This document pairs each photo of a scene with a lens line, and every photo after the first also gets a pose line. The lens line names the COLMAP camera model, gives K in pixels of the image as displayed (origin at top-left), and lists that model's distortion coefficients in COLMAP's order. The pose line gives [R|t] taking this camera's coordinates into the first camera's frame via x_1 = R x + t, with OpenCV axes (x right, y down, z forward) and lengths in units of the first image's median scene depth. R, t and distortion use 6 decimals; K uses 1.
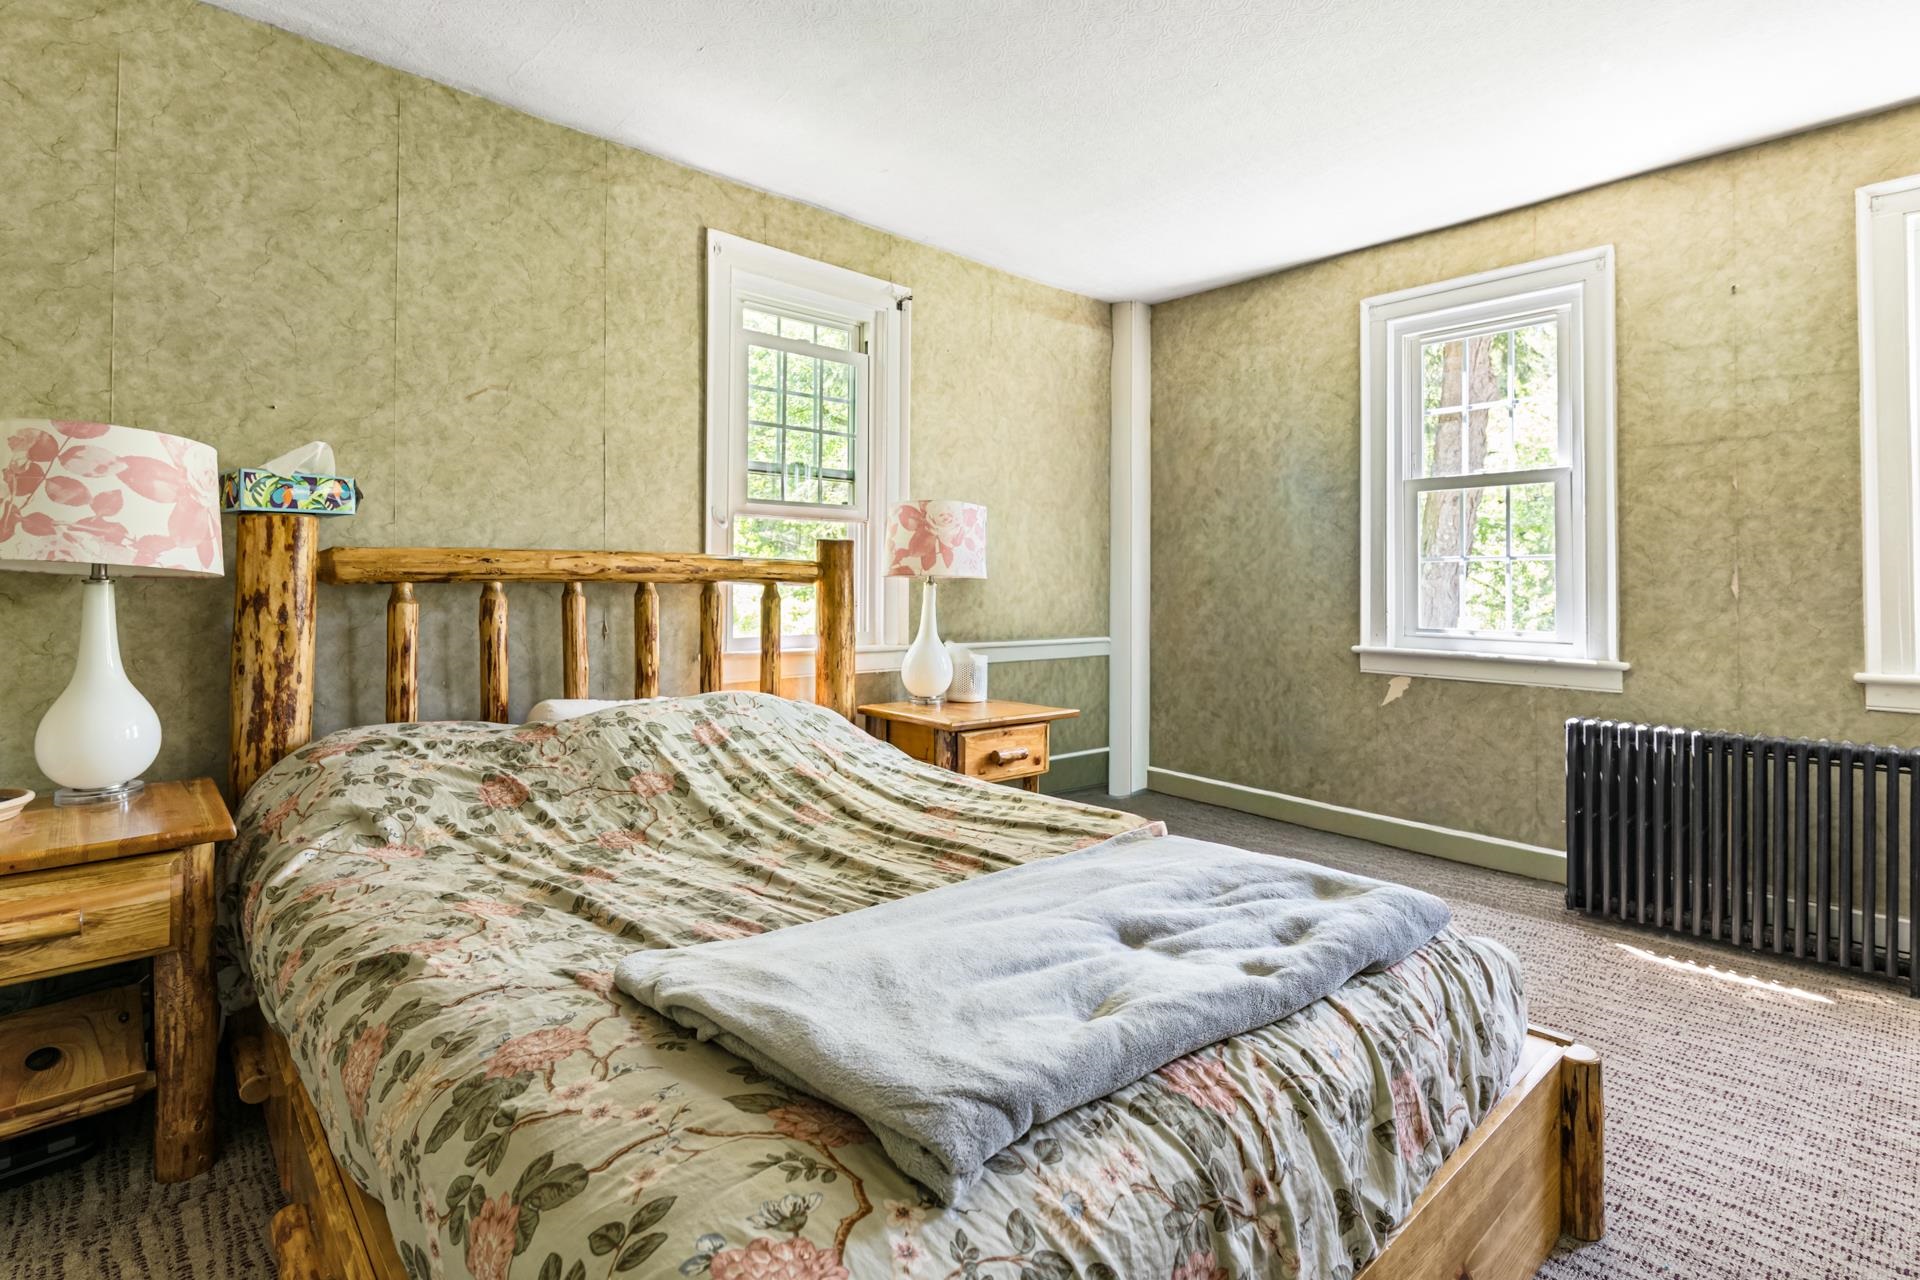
lens RADIAL K [[912.3, 0, 959.5], [0, 912.3, 575.5], [0, 0, 1]] dist [-0.002678, -0.000536]
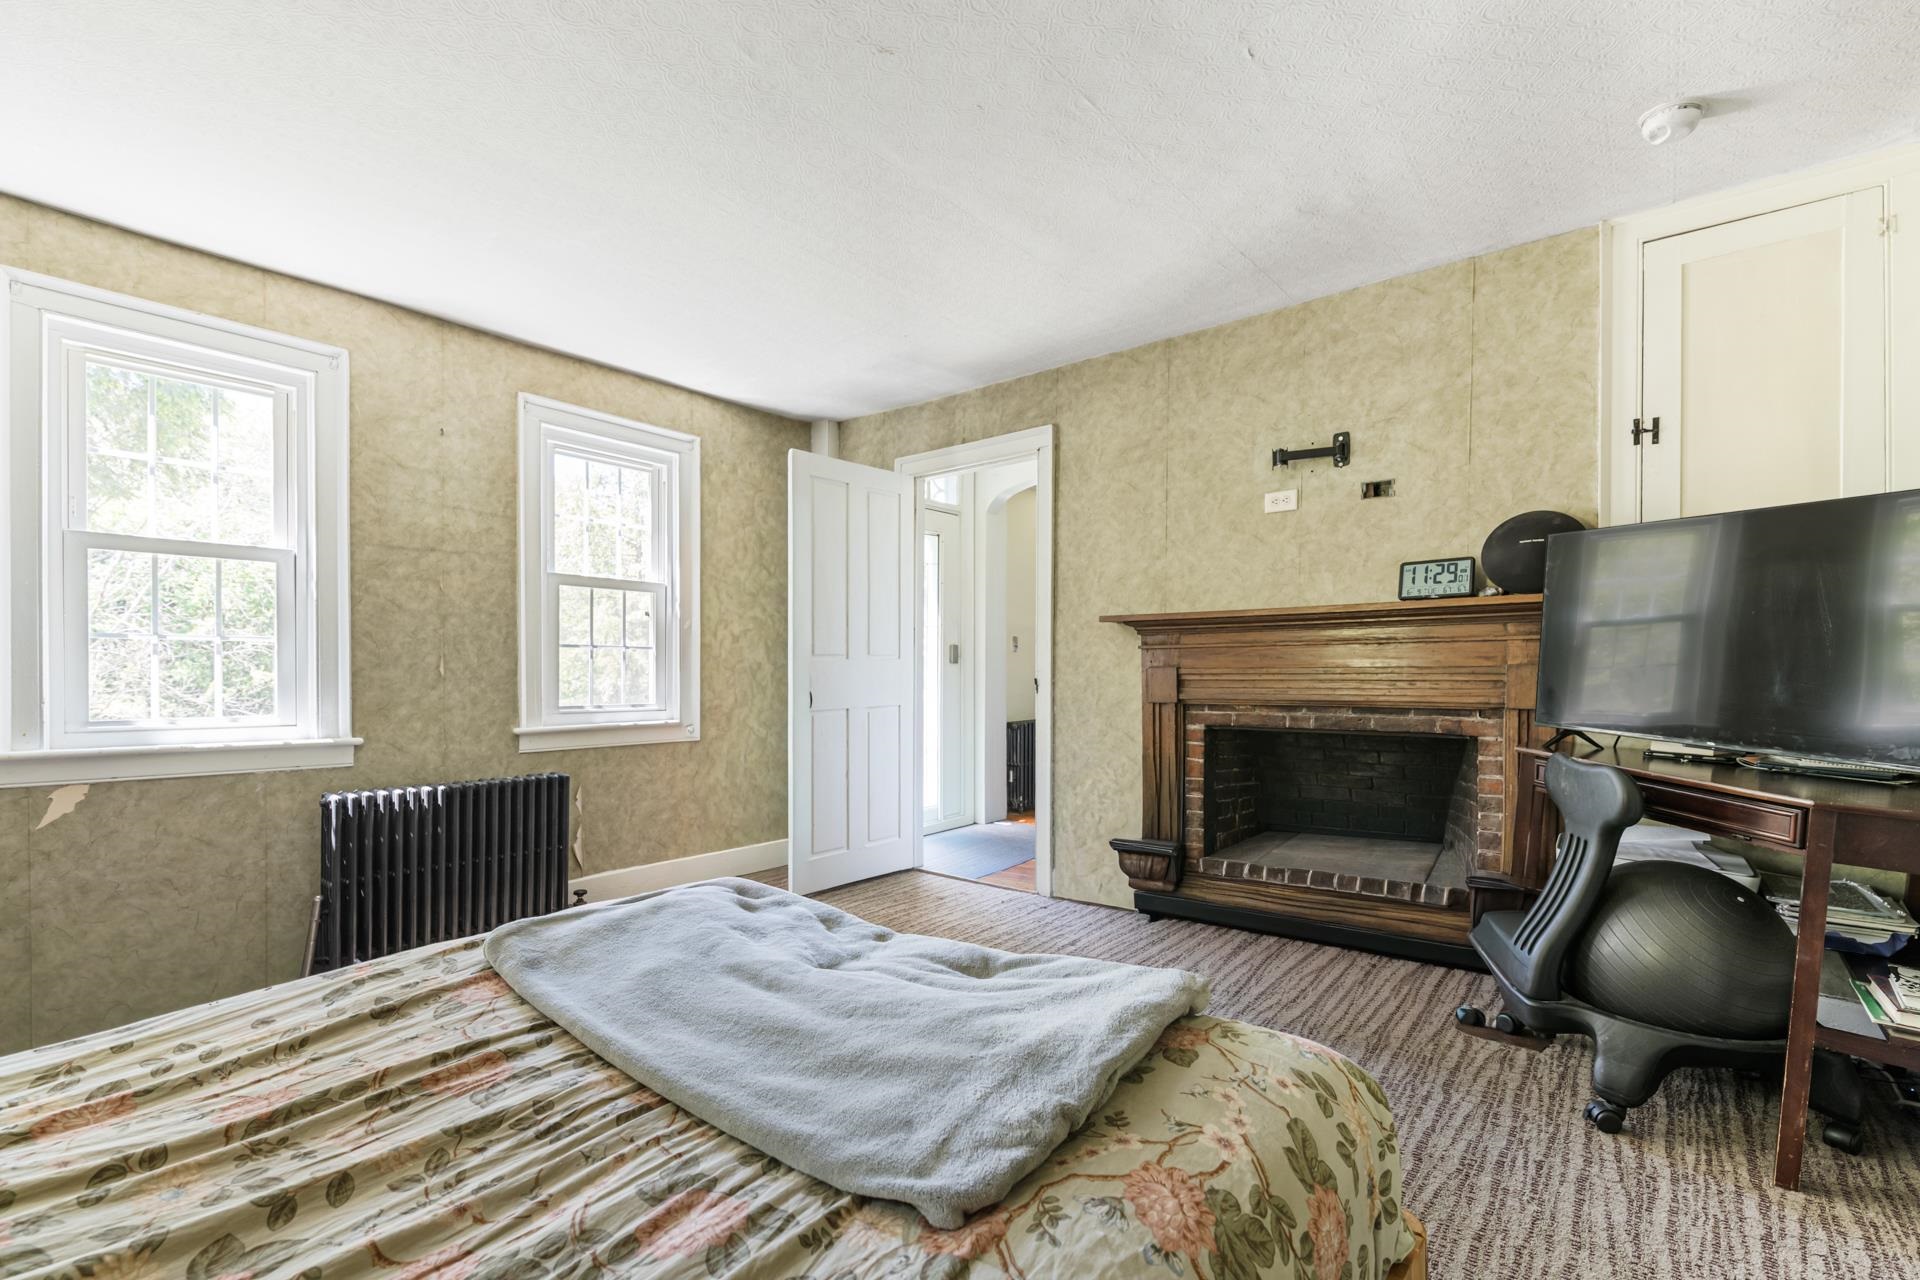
lens RADIAL K [[862.0, 0, 957.7], [0, 862.0, 688.6], [0, 0, 1]] dist [-0.001064, -0.000353]
pose [[-0.140418, -0.023193, 0.989821, -0.448683], [-0.012040, 0.999692, 0.021717, 0.005357], [-0.990019, -0.008868, -0.140654, 0.478970]]
